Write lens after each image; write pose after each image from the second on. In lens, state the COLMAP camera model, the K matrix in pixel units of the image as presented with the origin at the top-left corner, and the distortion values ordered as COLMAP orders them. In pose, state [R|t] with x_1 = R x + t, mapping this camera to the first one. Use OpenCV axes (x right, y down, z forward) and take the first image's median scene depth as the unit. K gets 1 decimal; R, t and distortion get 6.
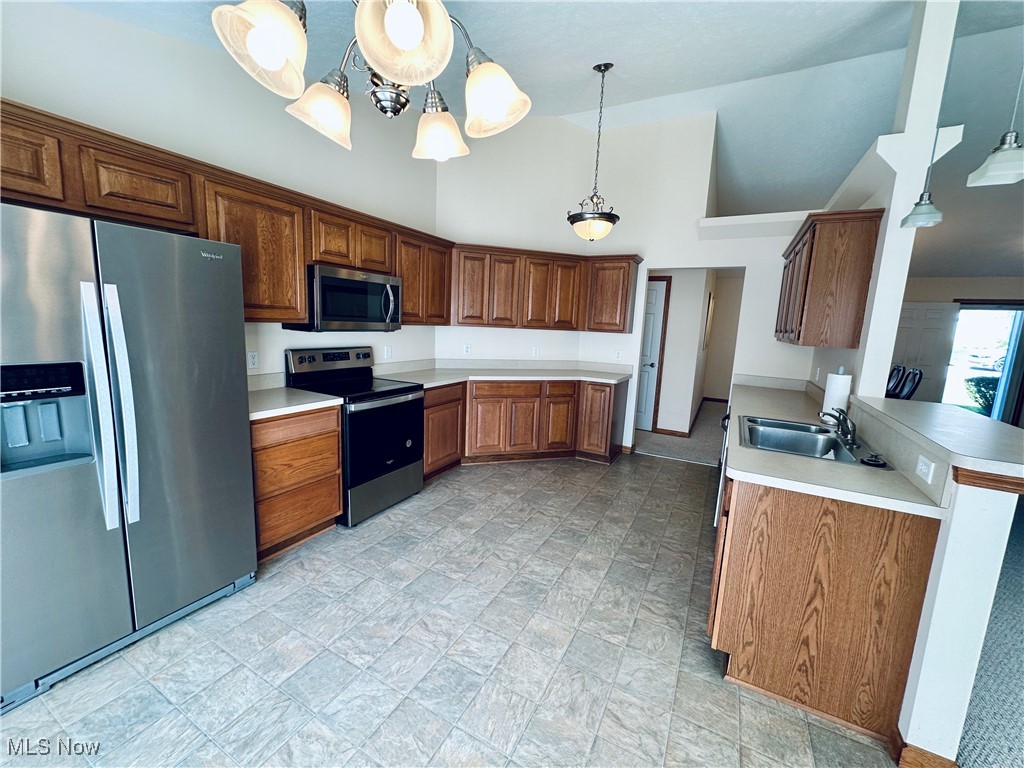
lens RADIAL K [[407.1, 0, 513.2], [0, 407.1, 384.9], [0, 0, 1]] dist [-0.003483, 0.000326]
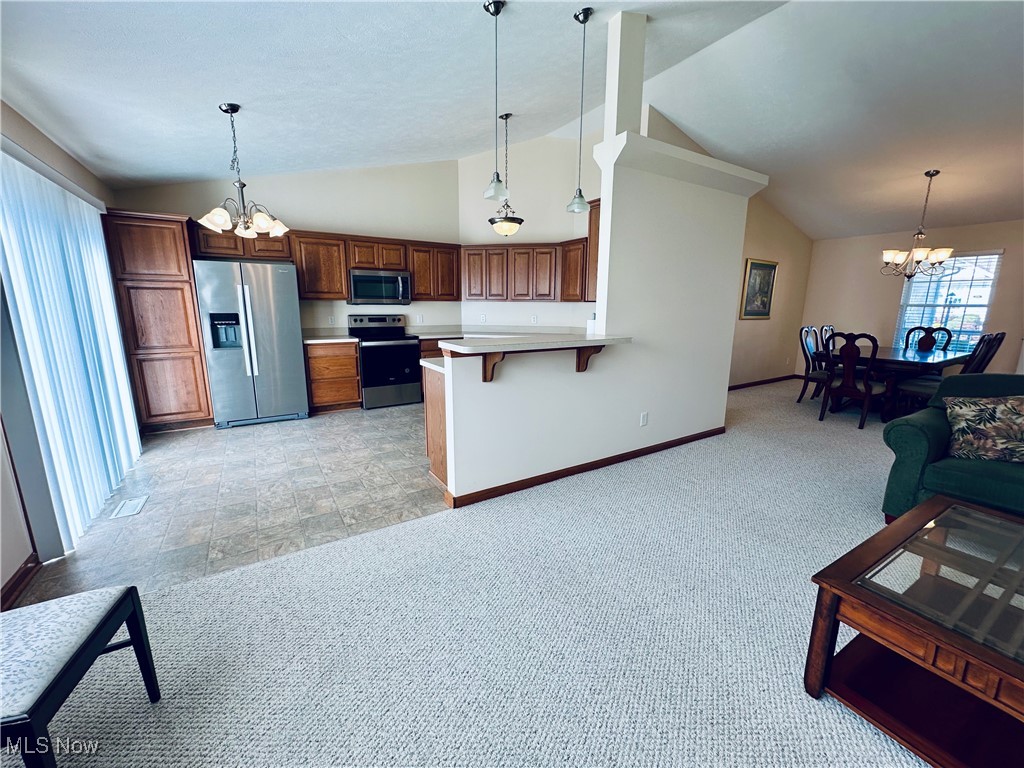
lens RADIAL K [[407.1, 0, 513.1], [0, 407.1, 385.0], [0, 0, 1]] dist [-0.003483, 0.000326]
pose [[0.869506, 0.058594, -0.490435, 1.165379], [-0.044285, 0.998188, 0.040744, 0.139911], [0.491933, -0.013709, 0.870525, -0.311255]]
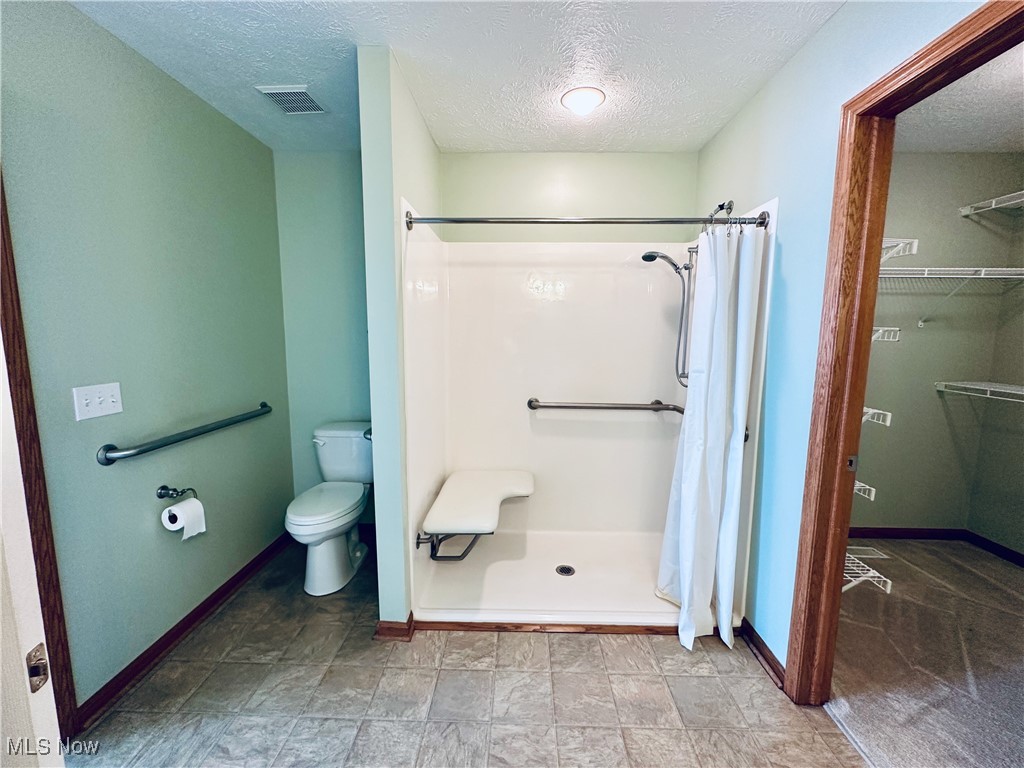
lens RADIAL K [[407.1, 0, 512.5], [0, 407.1, 385.2], [0, 0, 1]] dist [-0.003483, 0.000326]
pose [[0.893881, -0.094749, 0.438178, -0.016499], [0.099381, 0.994972, 0.012410, 0.009374], [-0.437151, 0.032454, 0.898803, 0.110462]]
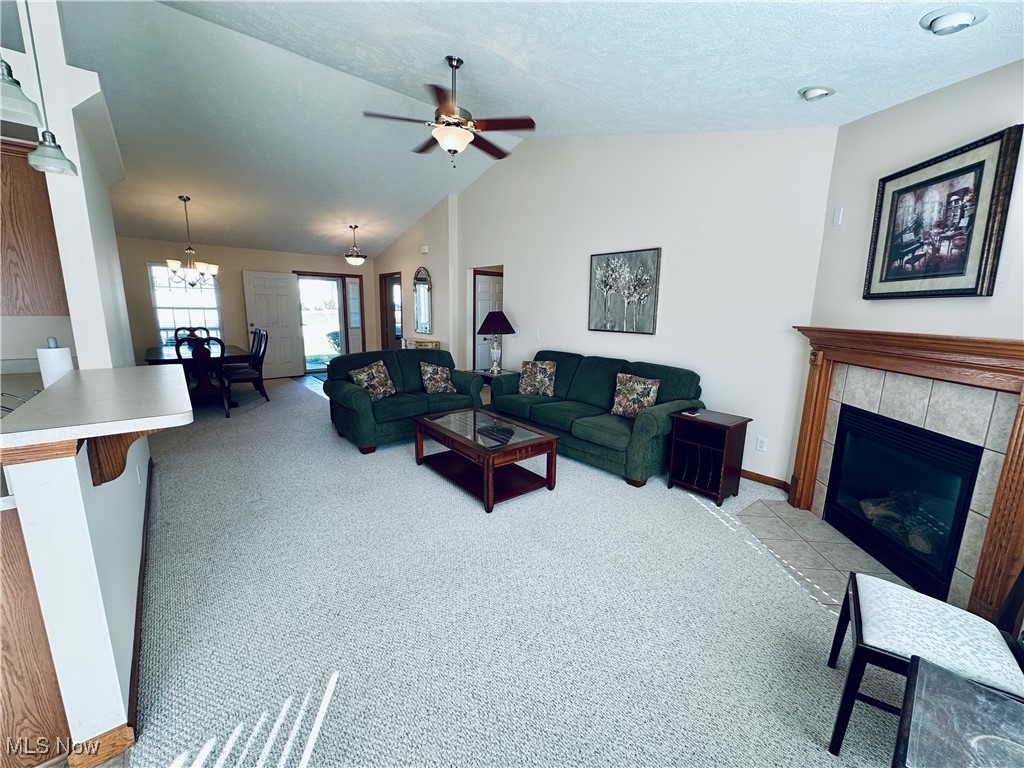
lens RADIAL K [[407.1, 0, 512.6], [0, 407.1, 385.1], [0, 0, 1]] dist [-0.003483, 0.000326]
pose [[0.367047, -0.207165, 0.906840, 0.354486], [0.140745, 0.976030, 0.166003, 0.039477], [-0.919493, 0.066702, 0.387406, -0.165712]]
